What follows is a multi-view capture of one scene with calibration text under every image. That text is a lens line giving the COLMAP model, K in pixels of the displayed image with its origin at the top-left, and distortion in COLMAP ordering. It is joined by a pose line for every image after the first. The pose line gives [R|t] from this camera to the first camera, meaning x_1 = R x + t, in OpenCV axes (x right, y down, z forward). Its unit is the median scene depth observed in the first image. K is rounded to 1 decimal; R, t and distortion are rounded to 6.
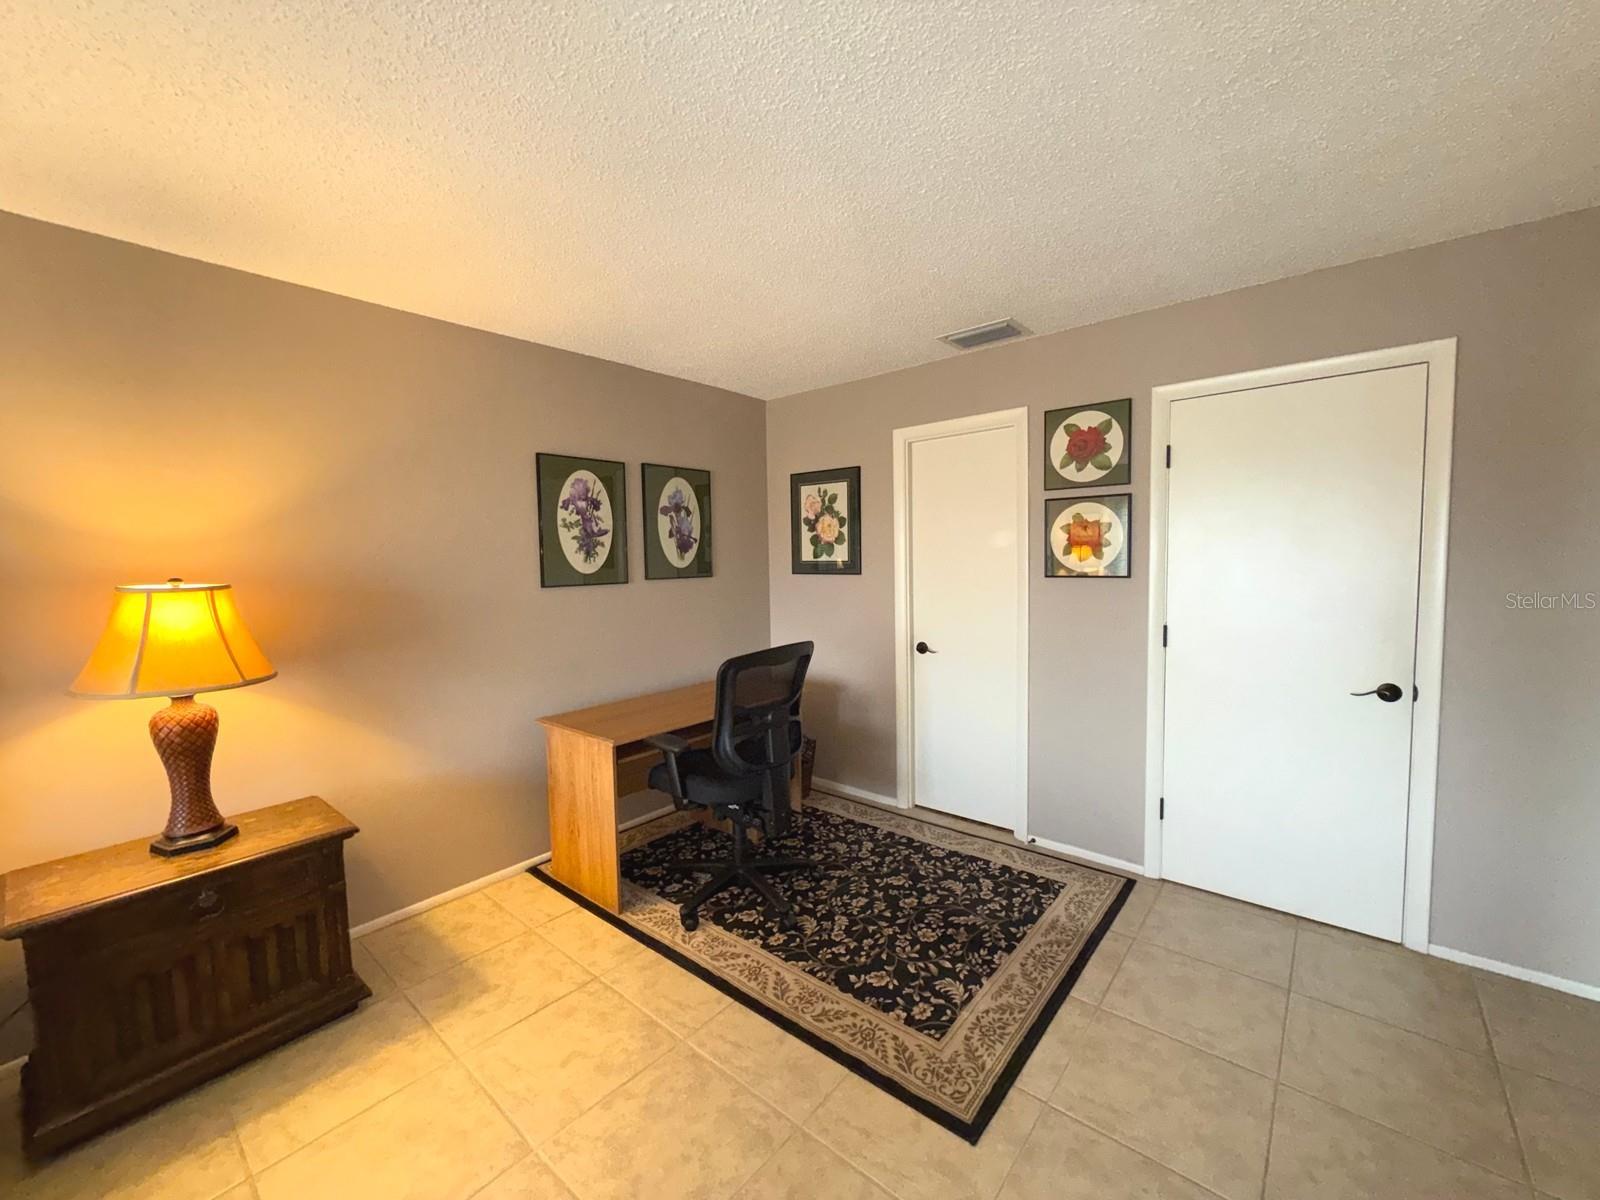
lens RADIAL K [[637.2, 0, 800.4], [0, 637.2, 607.1], [0, 0, 1]] dist [-0.001823, 0.000254]
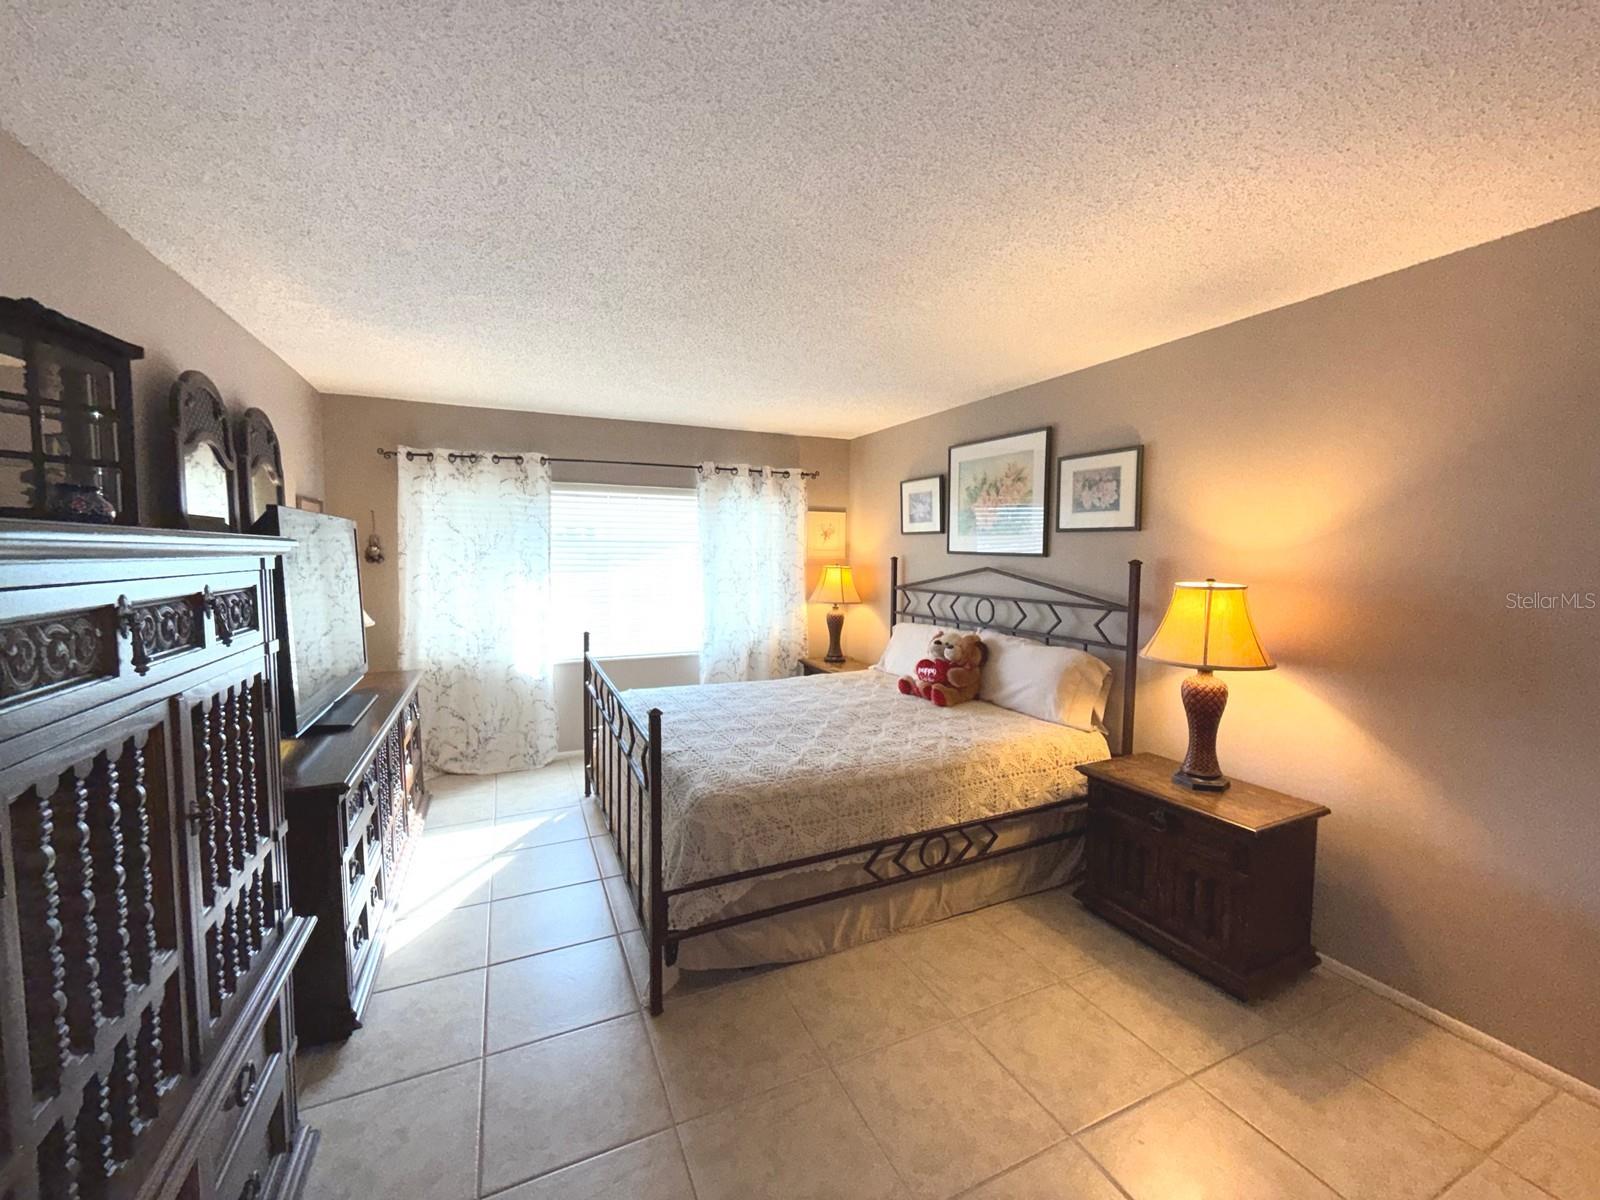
lens RADIAL K [[637.2, 0, 802.7], [0, 637.2, 592.3], [0, 0, 1]] dist [-0.001823, 0.000254]
pose [[-0.436825, 0.073678, -0.896524, 0.499862], [-0.061016, 0.991918, 0.111247, -0.100598], [0.897475, 0.103298, -0.428799, 0.738445]]
